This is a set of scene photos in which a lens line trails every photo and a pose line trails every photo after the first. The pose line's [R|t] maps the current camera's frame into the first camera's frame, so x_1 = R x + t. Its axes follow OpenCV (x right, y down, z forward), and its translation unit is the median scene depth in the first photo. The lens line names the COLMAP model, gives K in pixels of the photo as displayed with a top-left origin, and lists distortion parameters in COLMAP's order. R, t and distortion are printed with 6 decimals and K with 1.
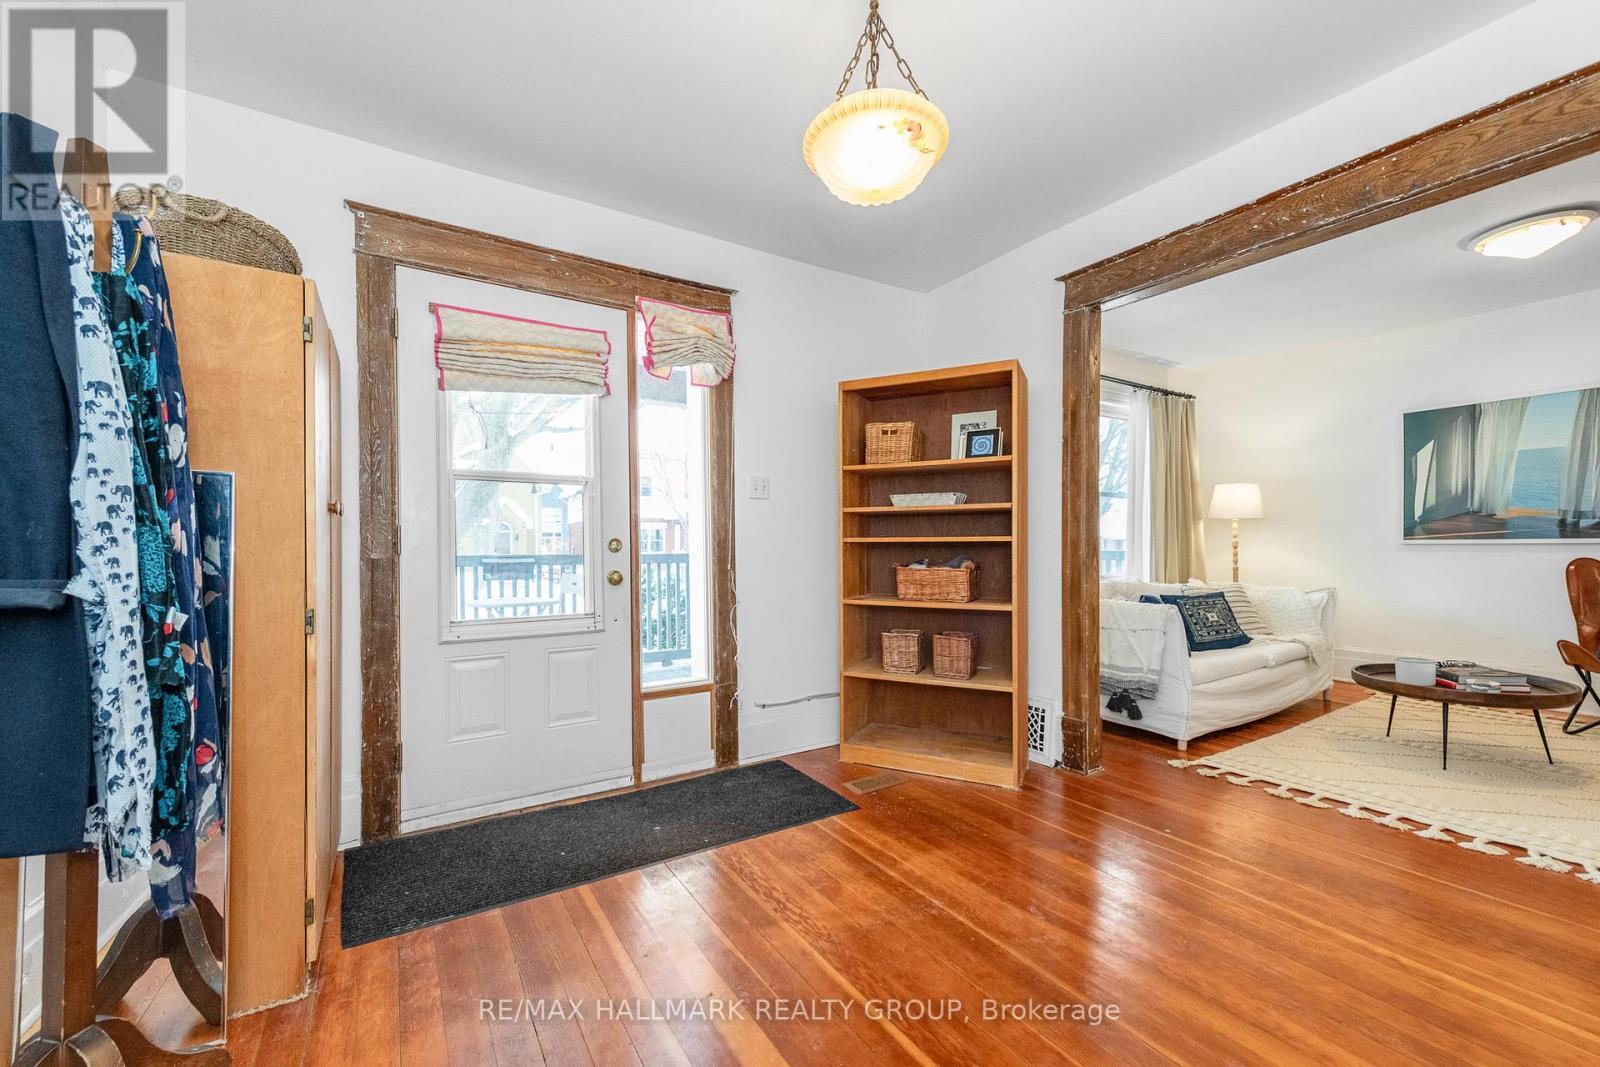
lens RADIAL K [[640.2, 0, 794.6], [0, 640.2, 544.3], [0, 0, 1]] dist [0.014973, -0.000197]
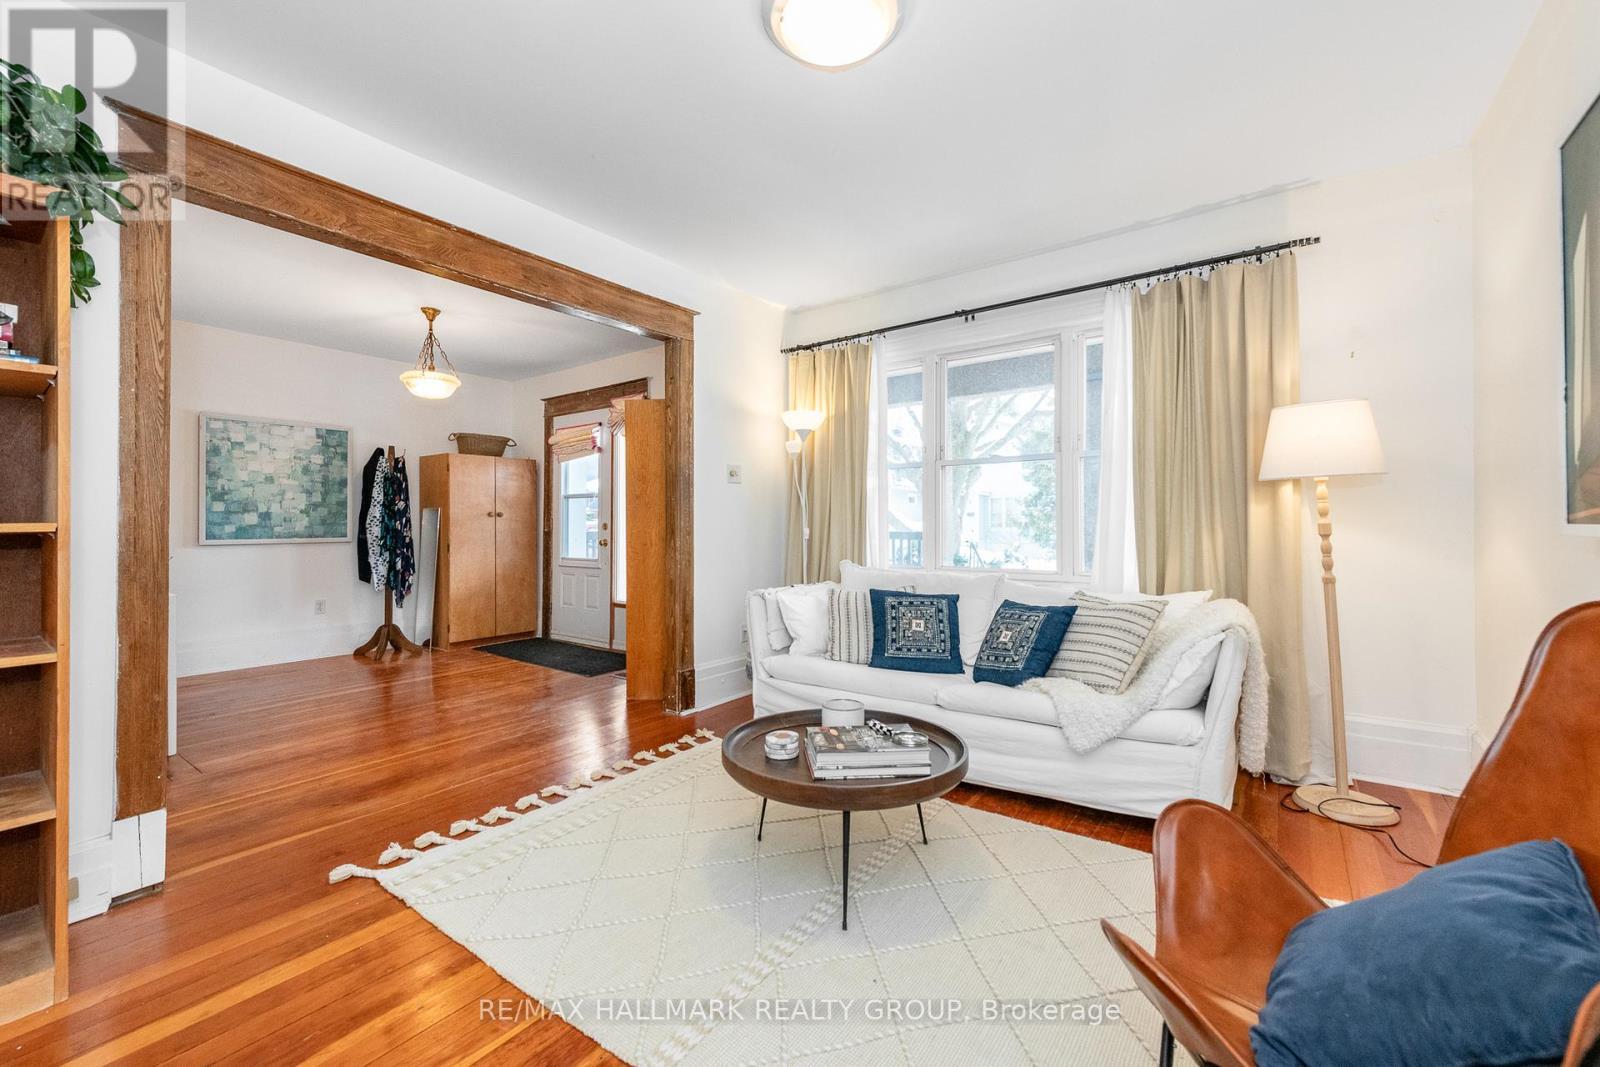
lens RADIAL K [[640.2, 0, 777.1], [0, 640.2, 514.7], [0, 0, 1]] dist [0.014973, -0.000197]
pose [[0.353369, -0.009128, -0.935439, 1.752737], [0.005226, 0.999956, -0.007784, -0.016797], [0.935469, -0.002138, 0.353401, 0.782571]]
